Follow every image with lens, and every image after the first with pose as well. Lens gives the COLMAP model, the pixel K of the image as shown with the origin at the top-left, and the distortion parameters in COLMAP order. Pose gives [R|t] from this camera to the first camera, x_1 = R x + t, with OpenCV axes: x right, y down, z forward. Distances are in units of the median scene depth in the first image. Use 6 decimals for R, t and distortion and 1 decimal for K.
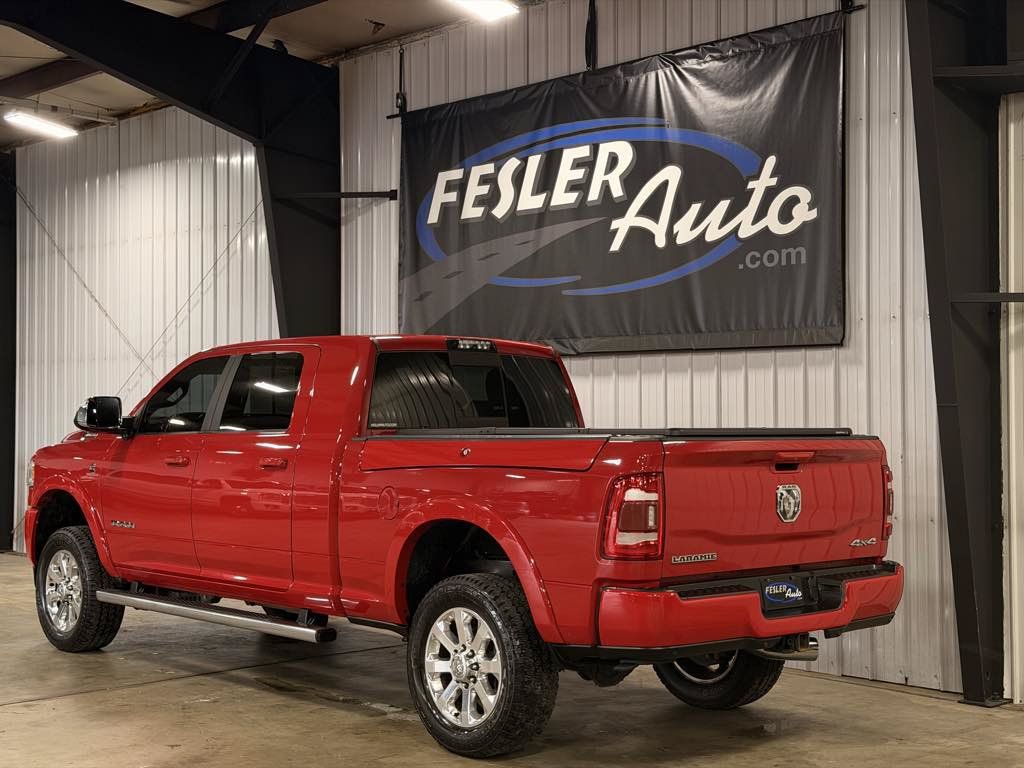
lens RADIAL K [[1424.9, 0, 507.1], [0, 1424.9, 378.5], [0, 0, 1]] dist [0.130822, 0.000000]
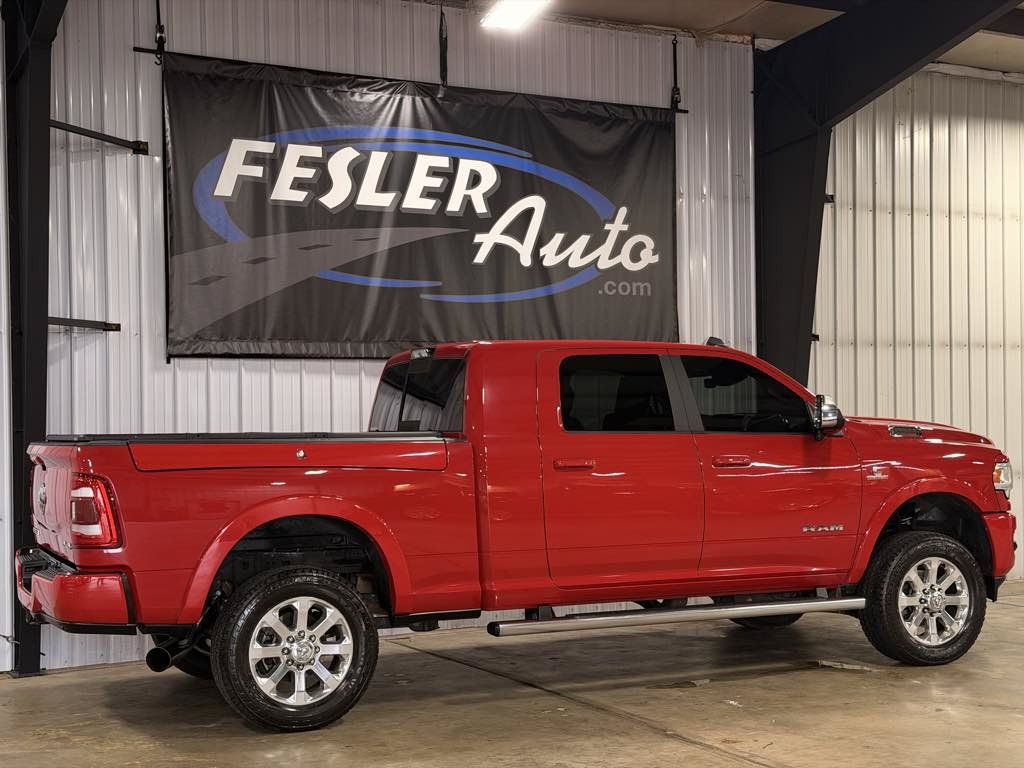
lens RADIAL K [[1424.9, 0, 503.7], [0, 1424.9, 395.8], [0, 0, 1]] dist [0.130822, 0.000000]
pose [[0.277472, 0.003865, 0.960726, -0.953478], [-0.010775, 0.999942, -0.000911, 0.011360], [-0.960673, -0.010099, 0.277498, 0.686818]]
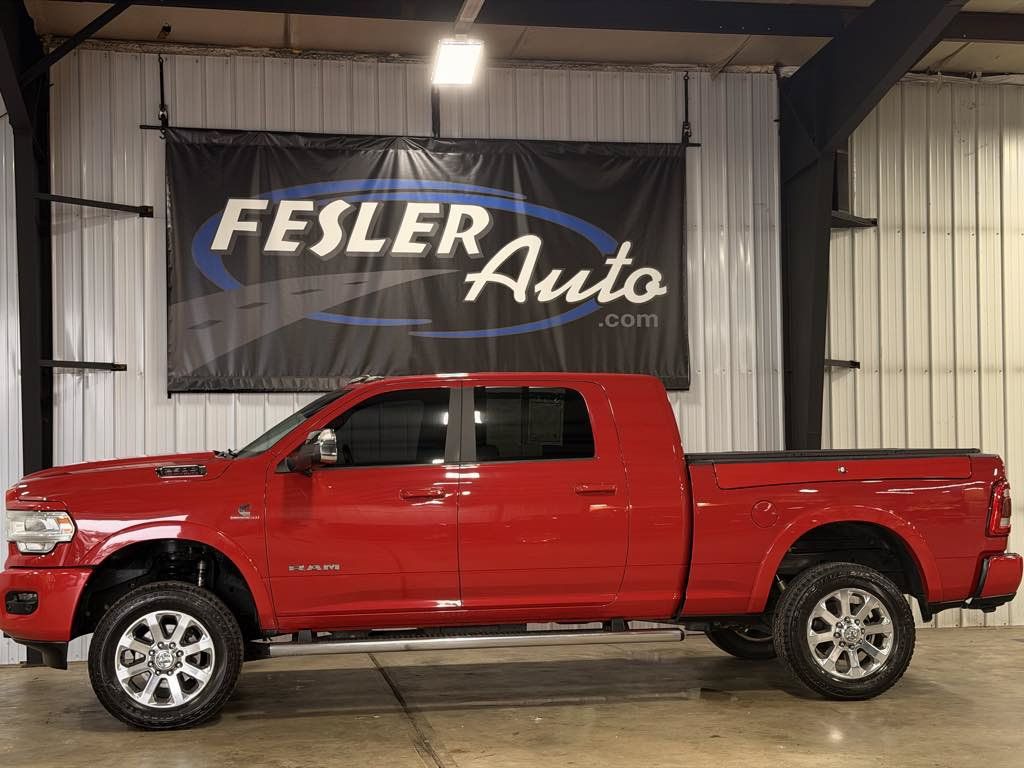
lens RADIAL K [[1424.9, 0, 513.1], [0, 1424.9, 390.8], [0, 0, 1]] dist [0.130822, 0.000000]
pose [[0.555765, 0.018873, 0.831125, -0.856934], [-0.007723, 0.999816, -0.017539, 0.002498], [-0.831304, 0.003328, 0.555809, 0.338796]]
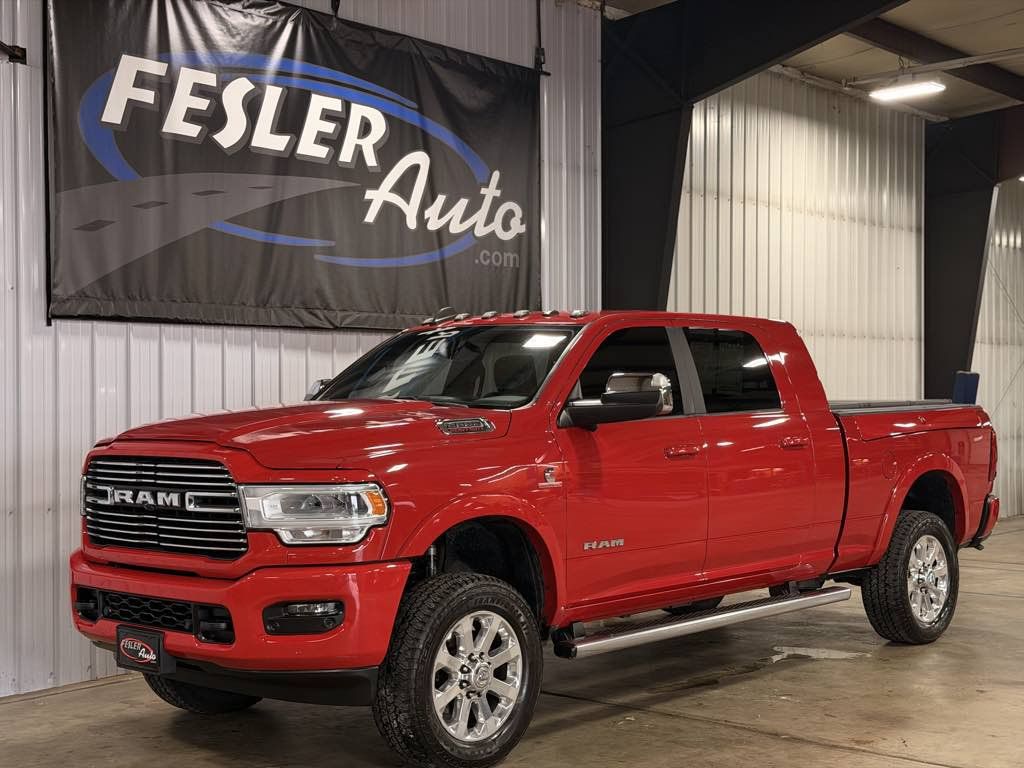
lens RADIAL K [[1424.9, 0, 507.1], [0, 1424.9, 394.3], [0, 0, 1]] dist [0.130822, 0.000000]
pose [[-0.083046, -0.006450, 0.996525, -0.888891], [-0.021672, 0.999754, 0.004664, 0.019129], [-0.996310, -0.021210, -0.083165, 0.989812]]
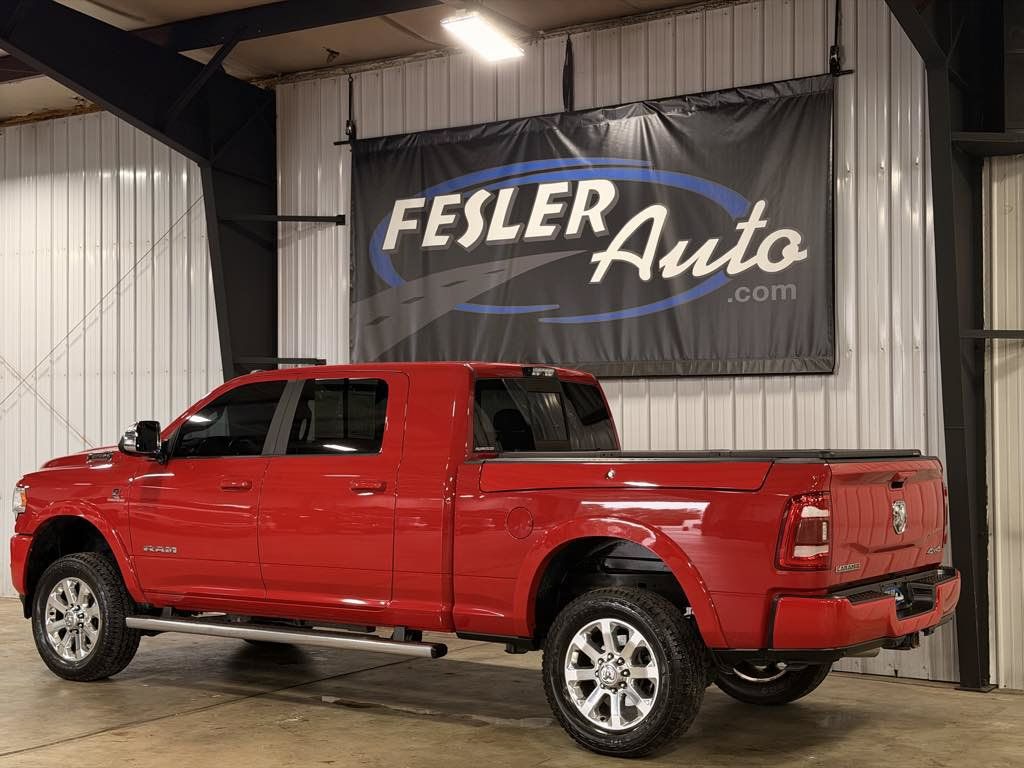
lens RADIAL K [[1424.9, 0, 515.9], [0, 1424.9, 384.3], [0, 0, 1]] dist [0.130822, 0.000000]
pose [[0.973047, 0.004042, 0.230569, -0.228851], [-0.002510, 0.999973, -0.006938, -0.005699], [-0.230591, 0.006172, 0.973031, -0.021529]]
